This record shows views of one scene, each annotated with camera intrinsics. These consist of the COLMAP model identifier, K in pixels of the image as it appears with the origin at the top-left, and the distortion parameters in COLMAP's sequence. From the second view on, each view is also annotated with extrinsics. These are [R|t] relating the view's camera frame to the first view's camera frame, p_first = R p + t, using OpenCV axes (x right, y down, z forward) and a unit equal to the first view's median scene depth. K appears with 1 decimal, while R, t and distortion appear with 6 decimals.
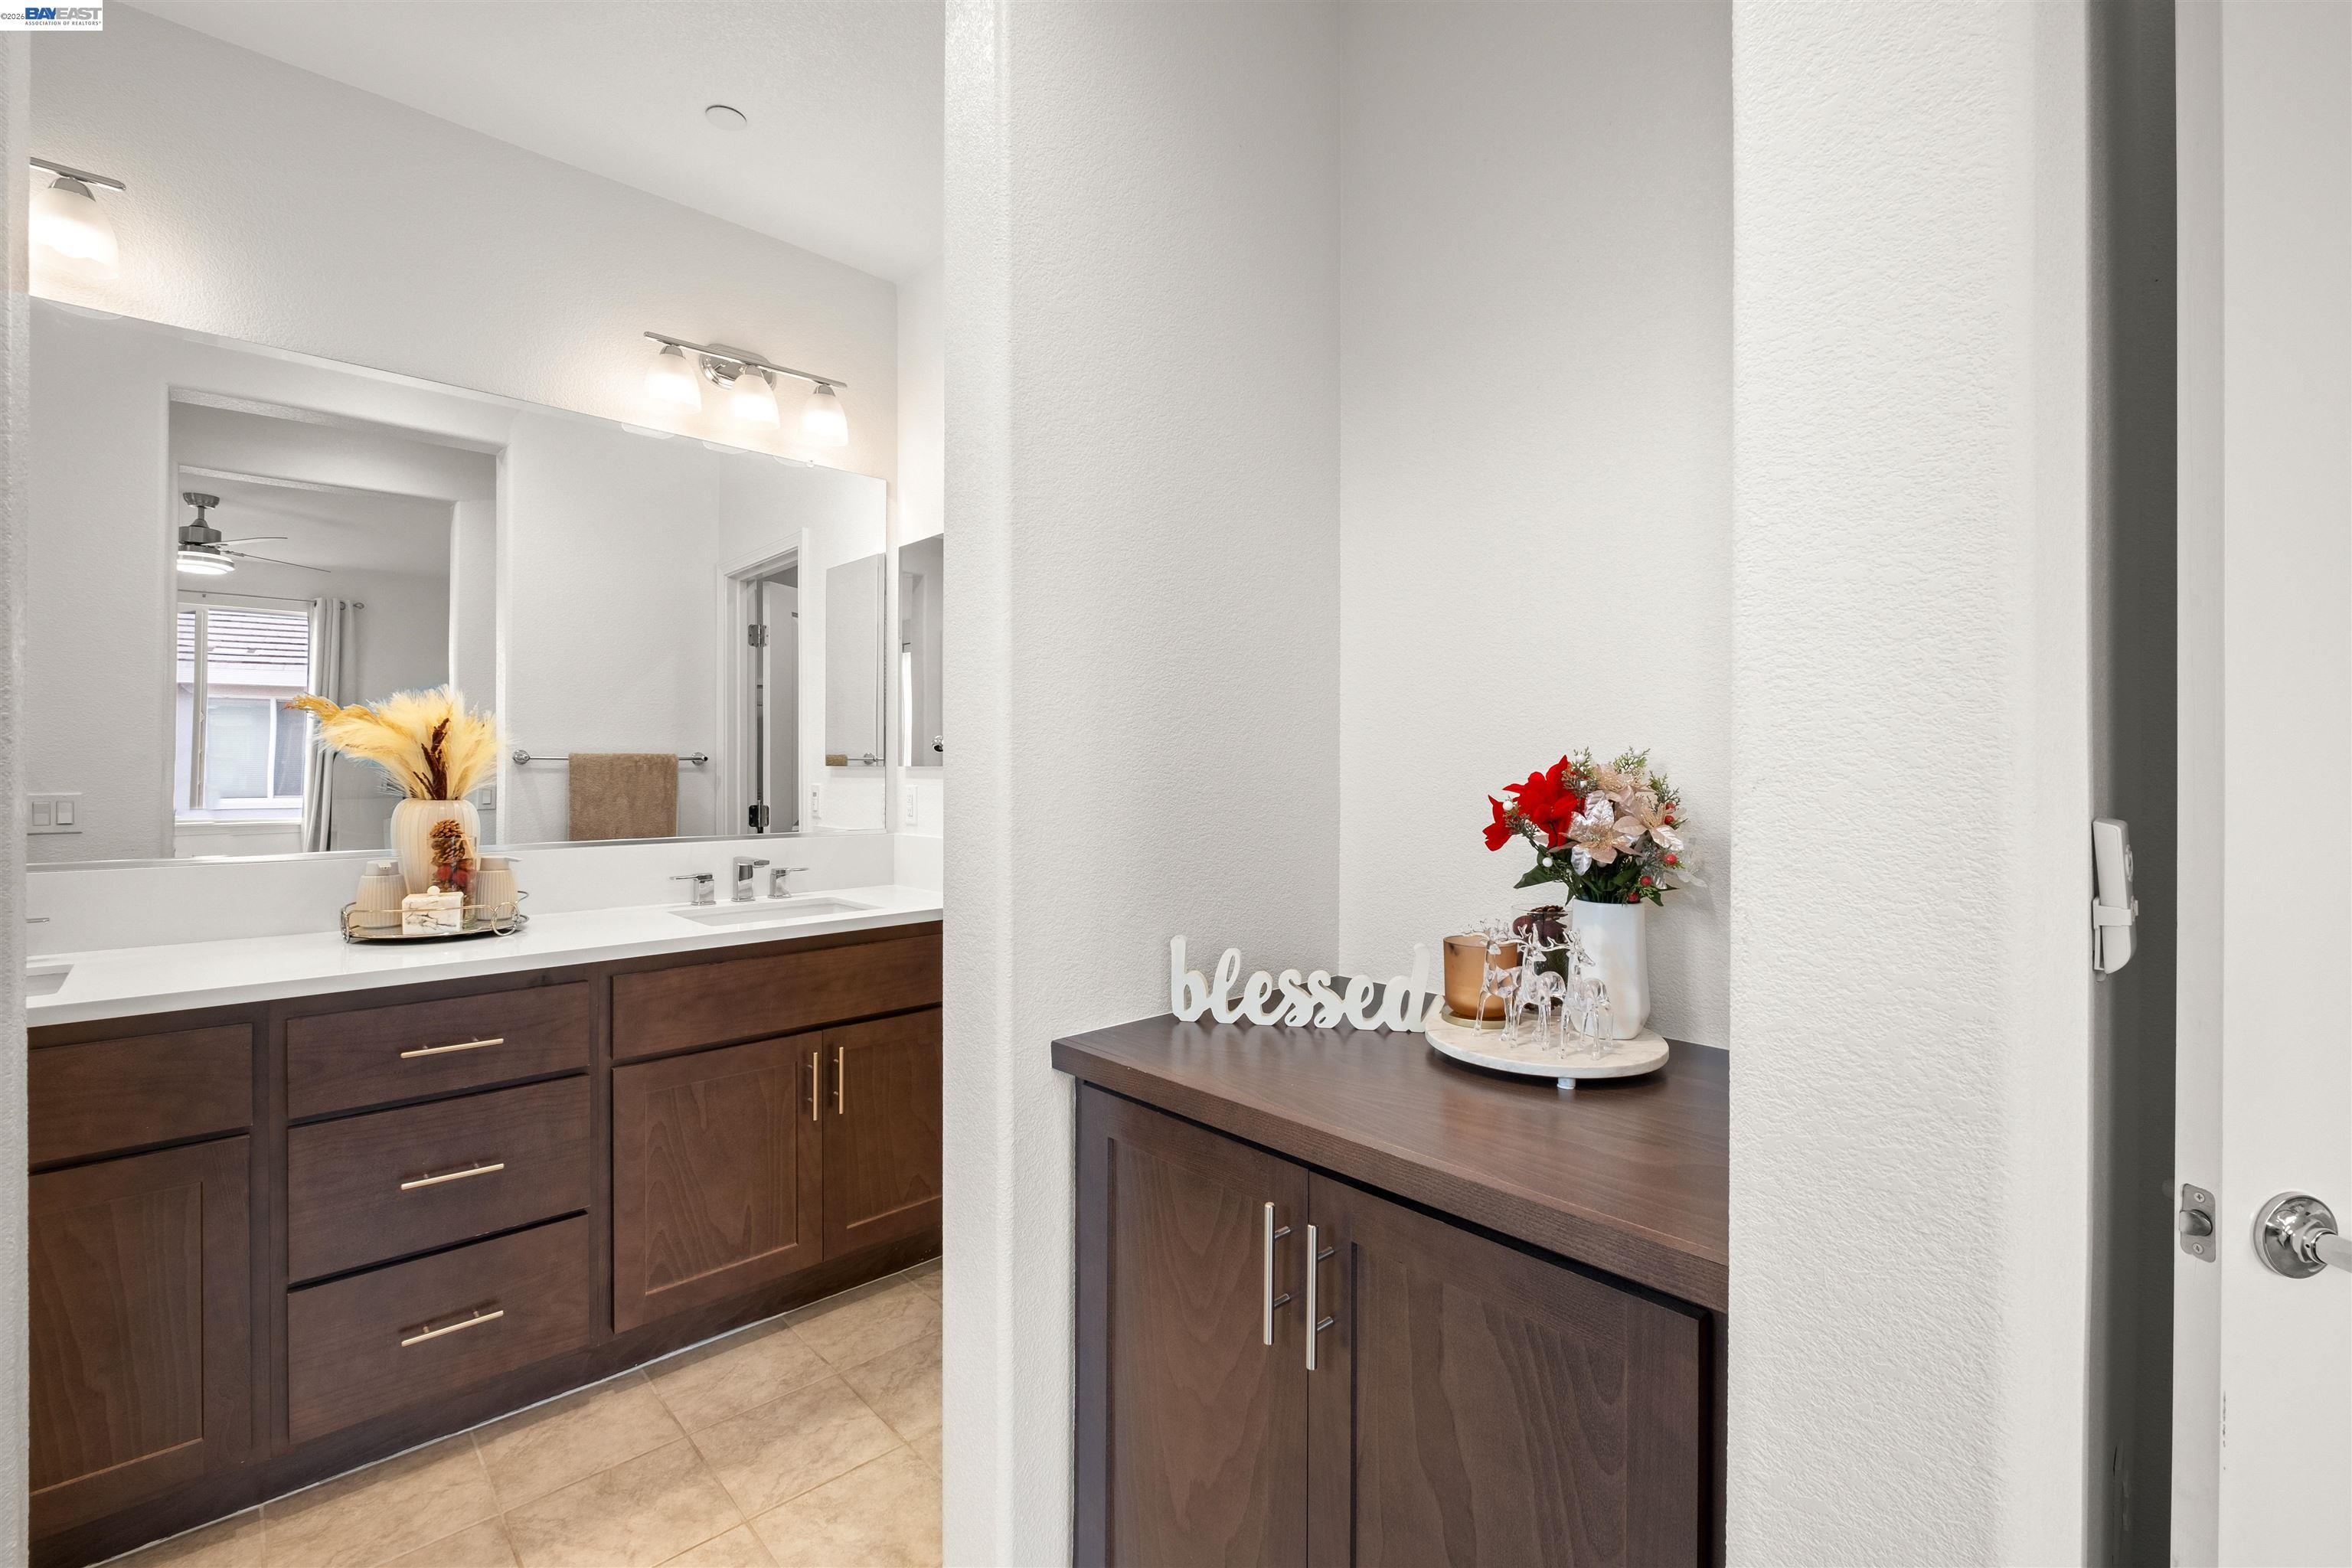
lens RADIAL K [[1016.0, 0, 1179.2], [0, 1016.0, 761.6], [0, 0, 1]] dist [0.000182, -0.000407]
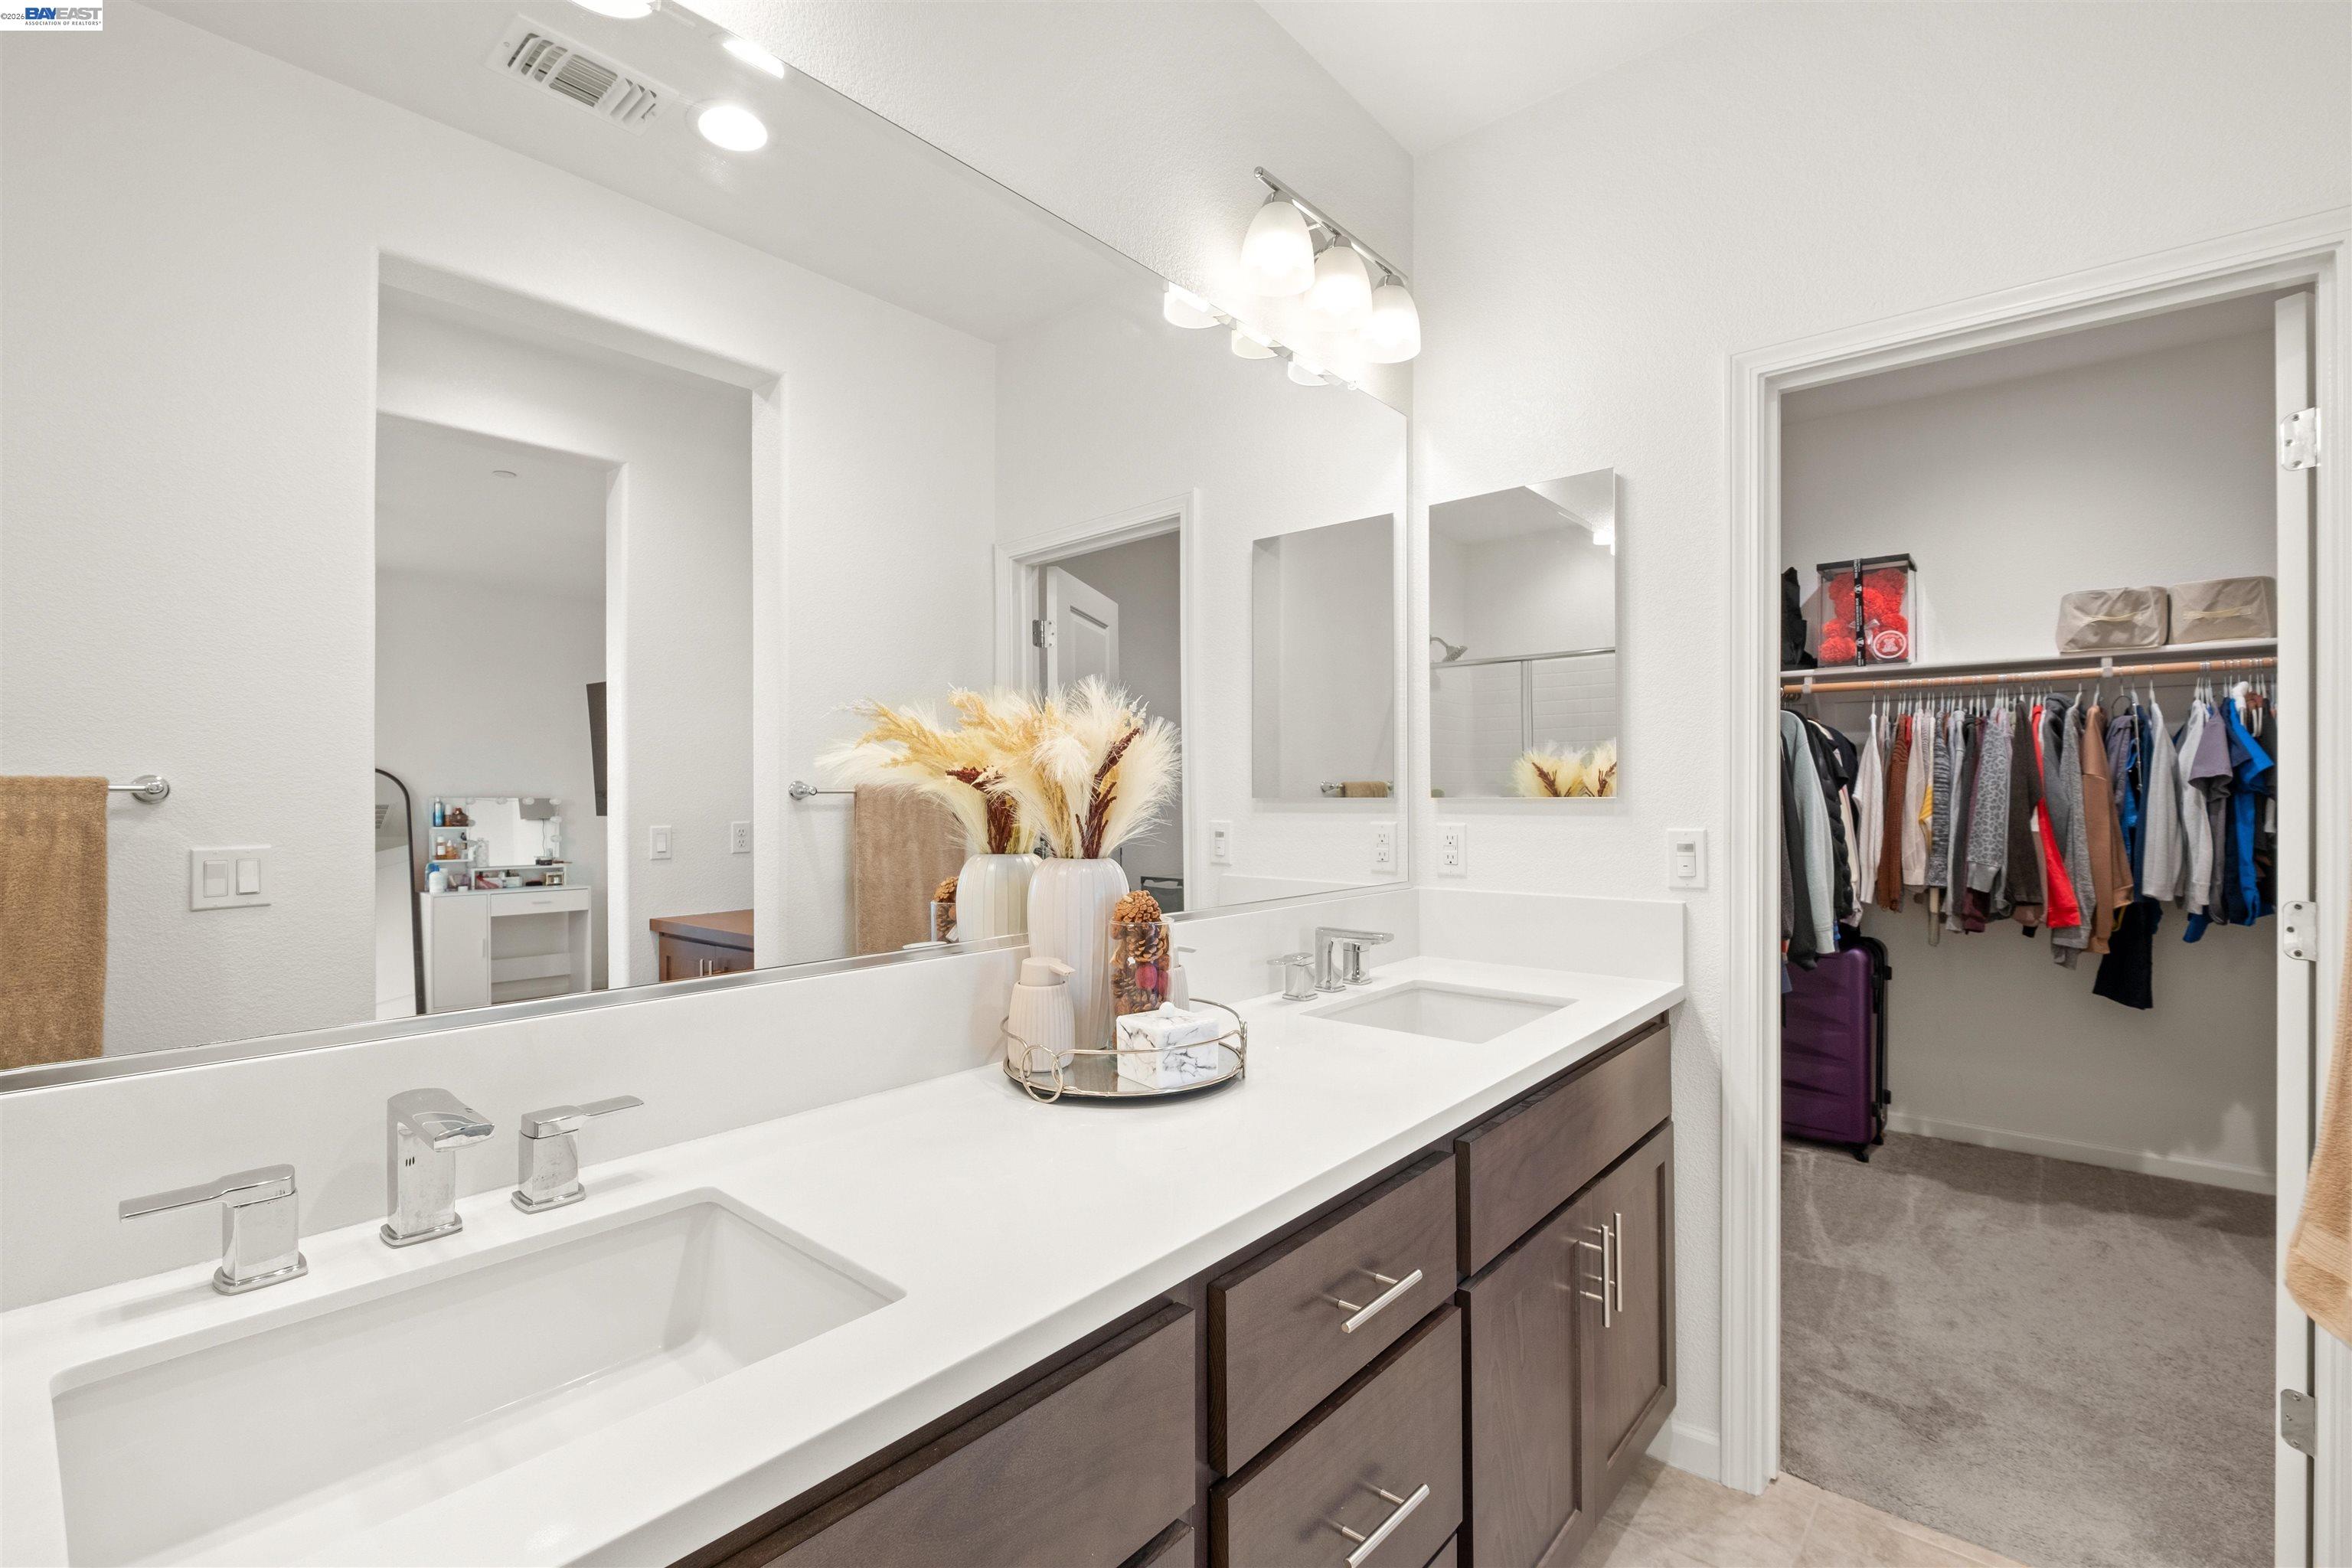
lens RADIAL K [[1022.7, 0, 1186.2], [0, 1022.7, 781.8], [0, 0, 1]] dist [-0.005039, -0.000412]
pose [[0.995280, -0.004541, 0.096940, -0.570810], [0.005477, 0.999941, -0.009388, -0.001369], [-0.096891, 0.009874, 0.995246, 0.288558]]
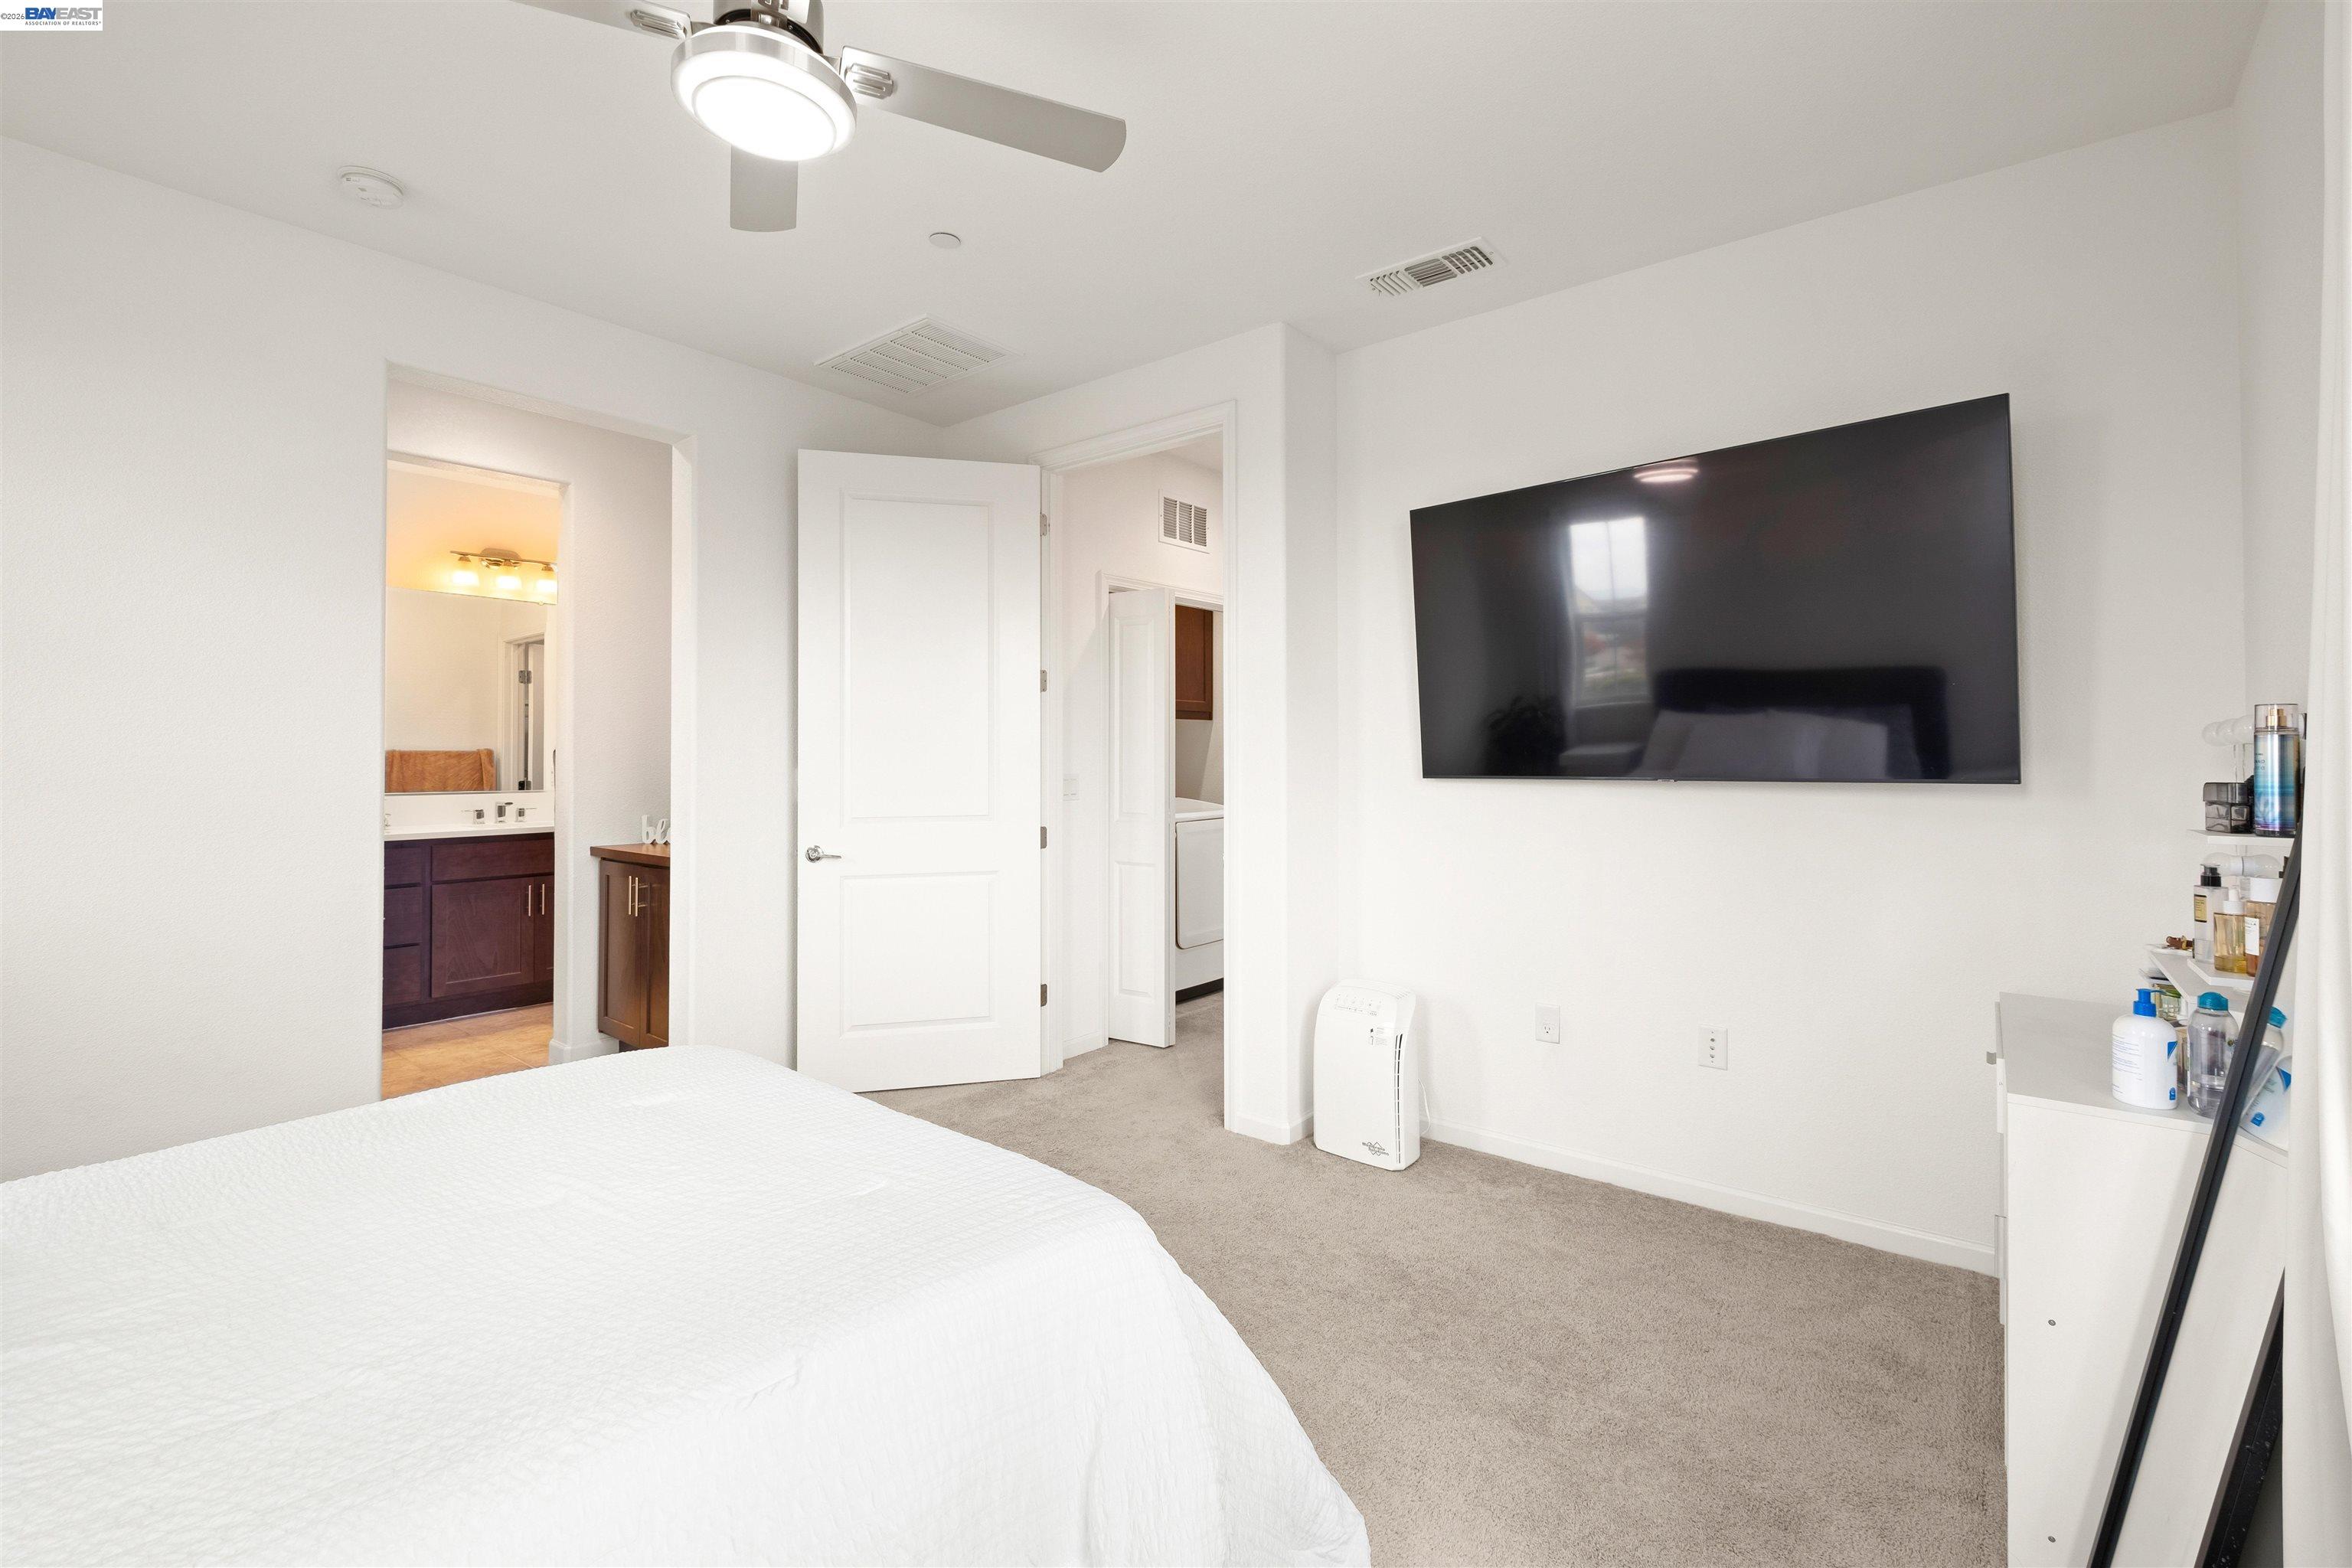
lens RADIAL K [[1024.6, 0, 1178.6], [0, 1024.6, 733.4], [0, 0, 1]] dist [0.000326, -0.005188]
pose [[0.991479, -0.000953, 0.130261, 0.623609], [0.003301, 0.999836, -0.017812, -0.001104], [-0.130223, 0.018090, 0.991320, -1.161077]]
